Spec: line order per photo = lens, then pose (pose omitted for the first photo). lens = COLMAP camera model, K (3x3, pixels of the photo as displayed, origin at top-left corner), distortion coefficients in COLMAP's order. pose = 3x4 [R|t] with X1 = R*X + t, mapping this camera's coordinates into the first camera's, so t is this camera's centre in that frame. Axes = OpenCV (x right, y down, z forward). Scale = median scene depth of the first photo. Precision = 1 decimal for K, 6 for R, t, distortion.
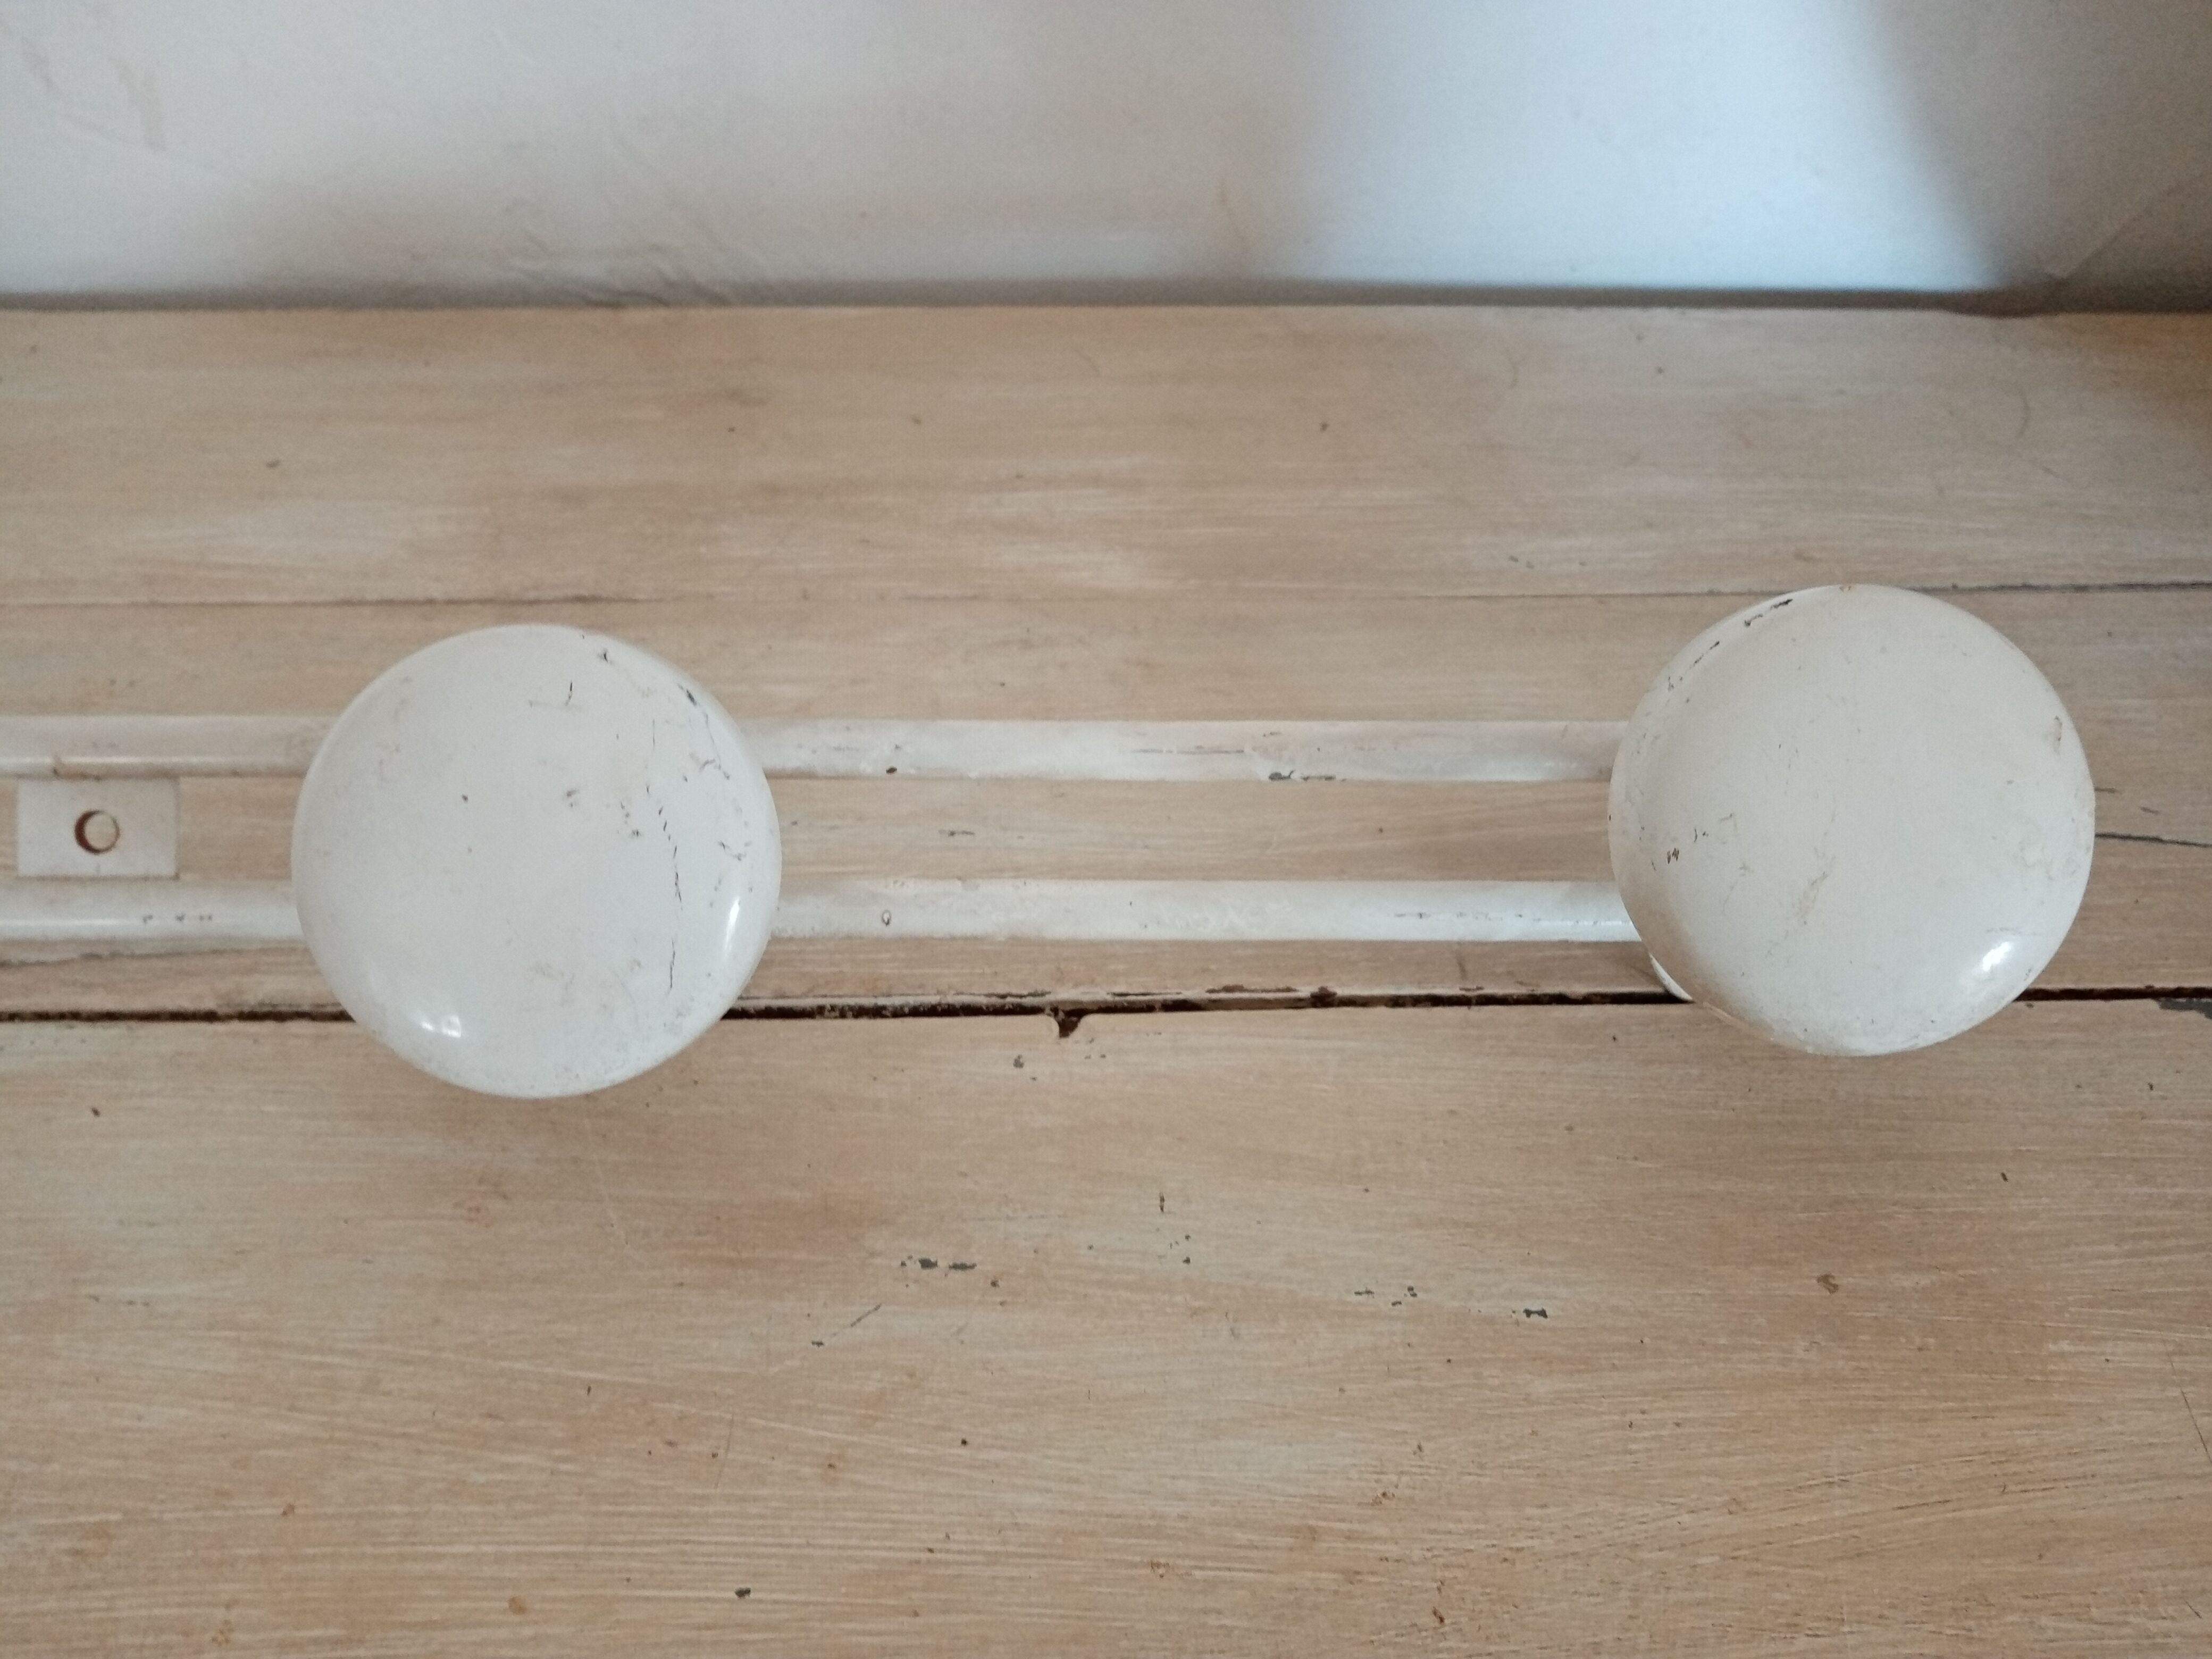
lens RADIAL K [[1822.9, 0, 1101.8], [0, 1822.9, 871.3], [0, 0, 1]] dist [0.051734, -0.118130]
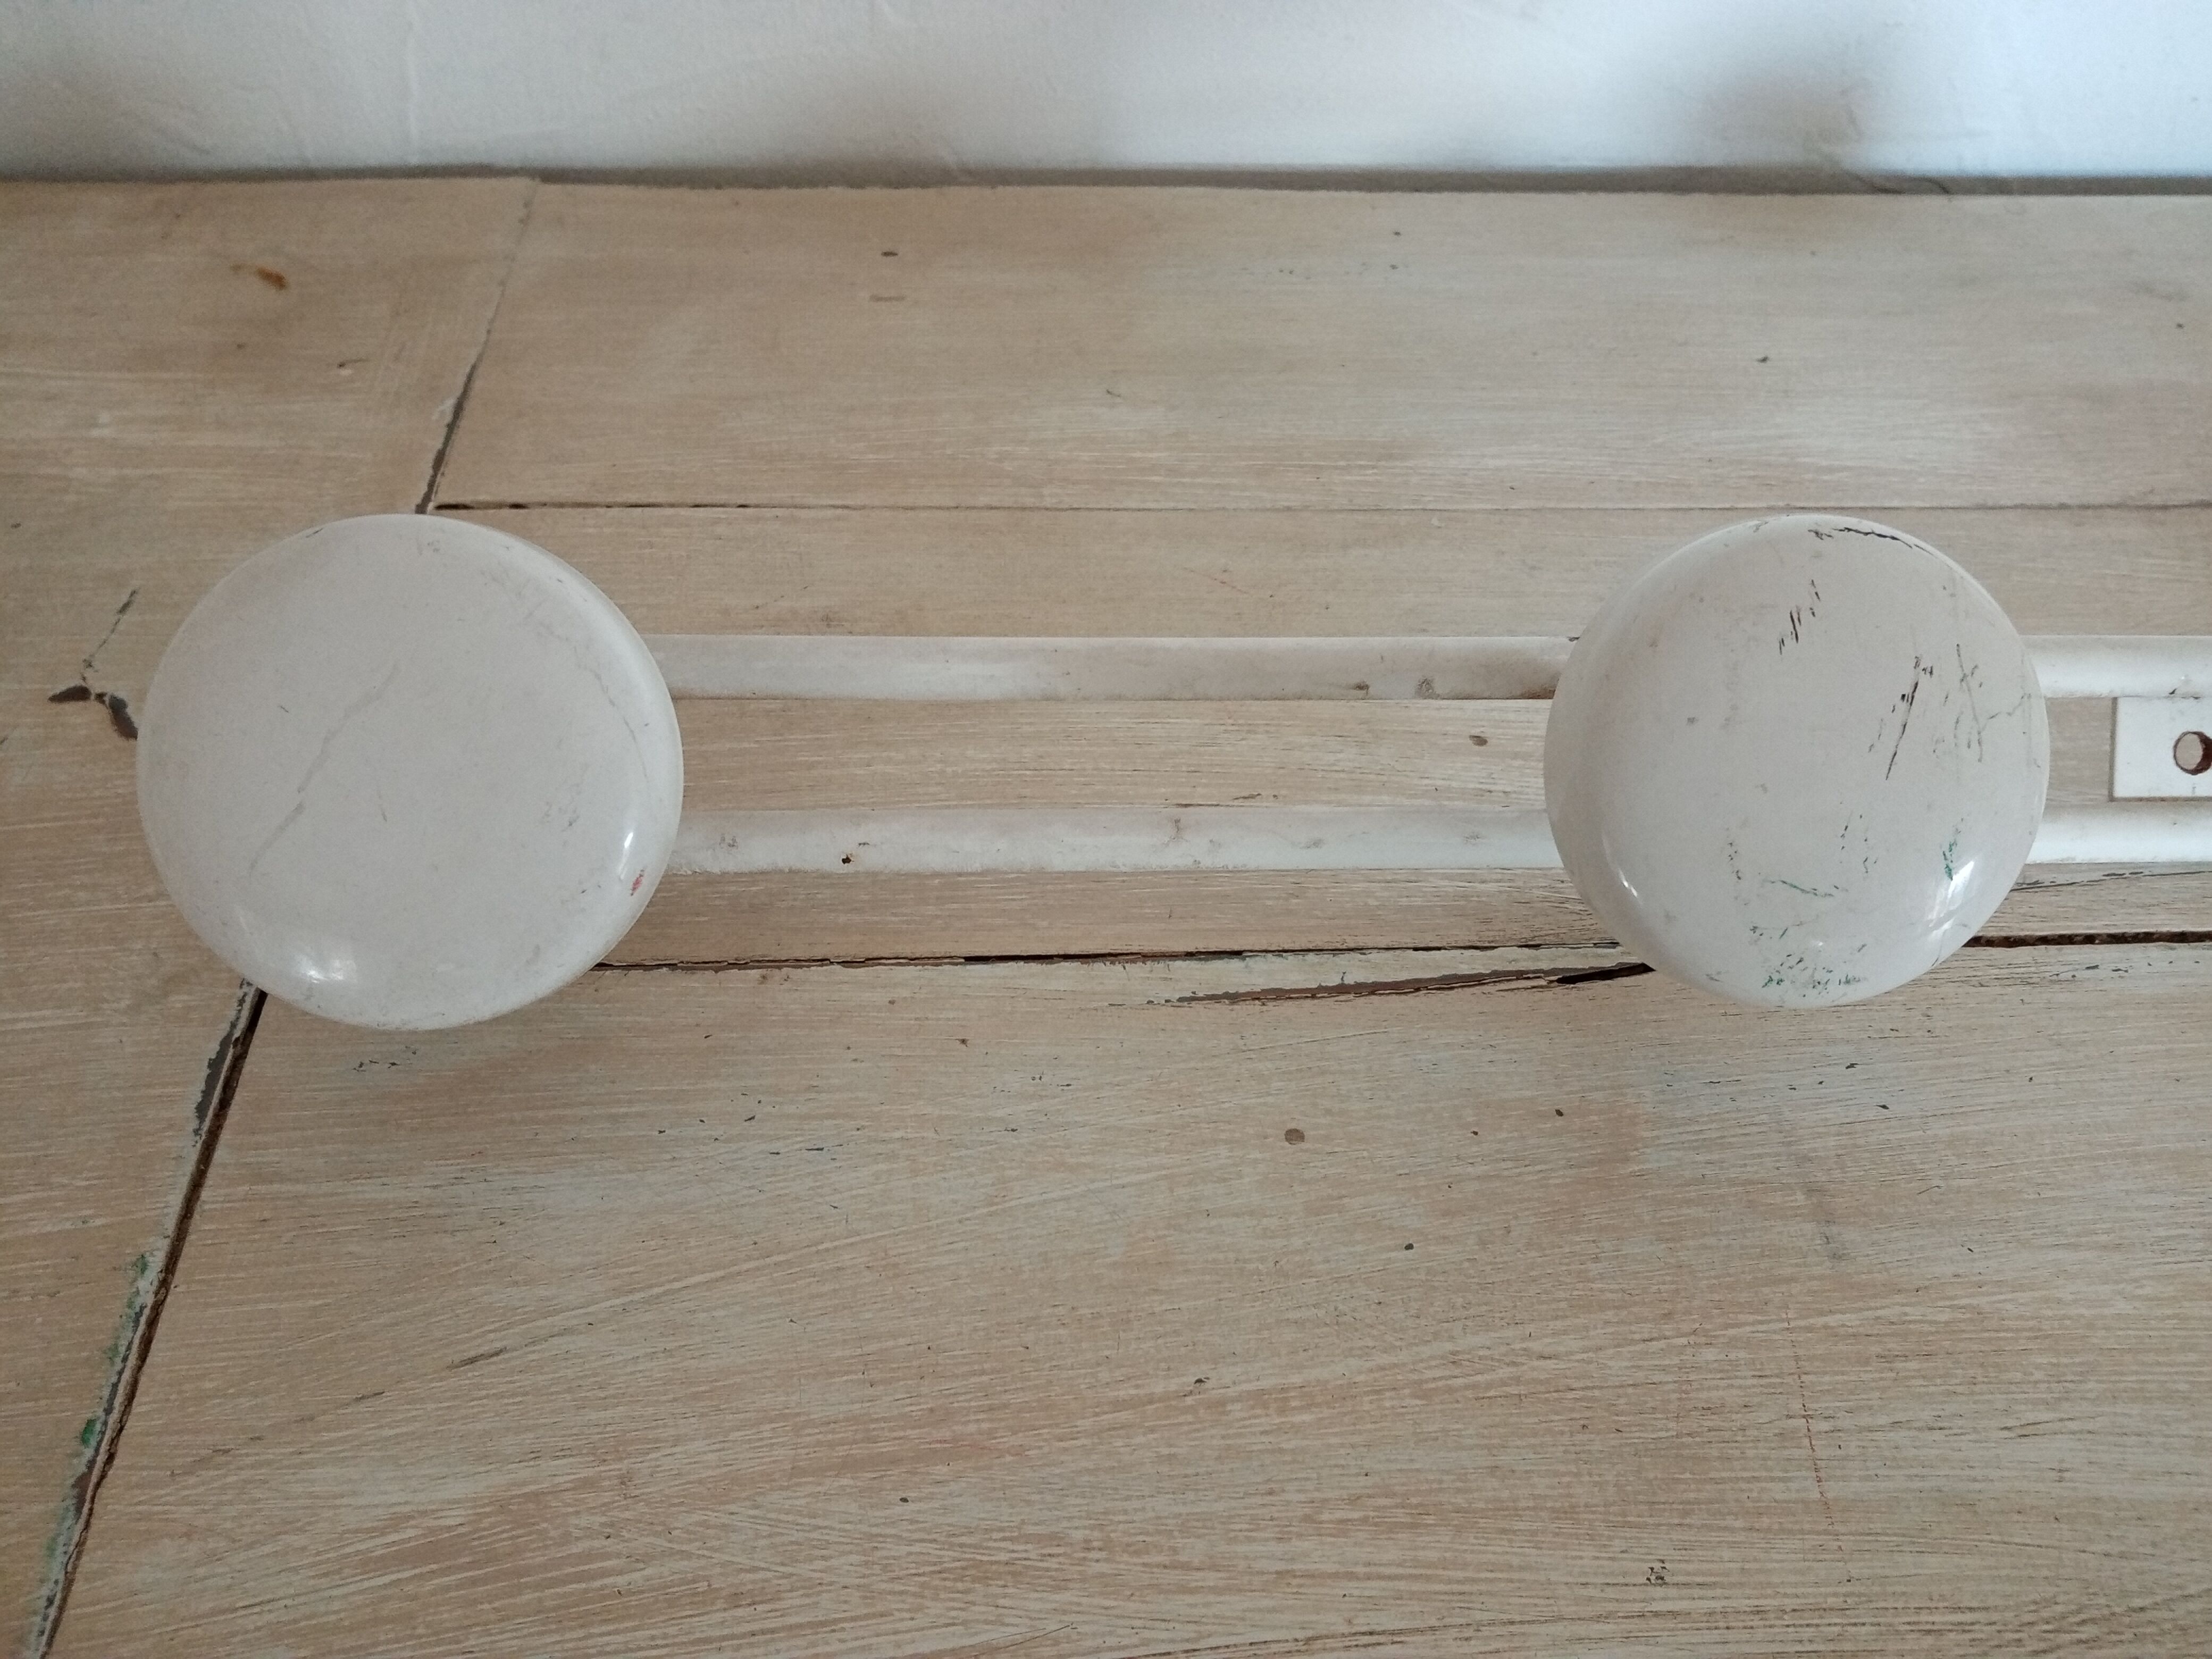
lens RADIAL K [[1995.5, 0, 1105.3], [0, 1995.5, 847.1], [0, 0, 1]] dist [0.052555, -0.158748]
pose [[0.999975, -0.004402, 0.005585, -0.875839], [0.004282, 0.999762, 0.021390, 0.005340], [-0.005678, -0.021365, 0.999756, -0.040198]]
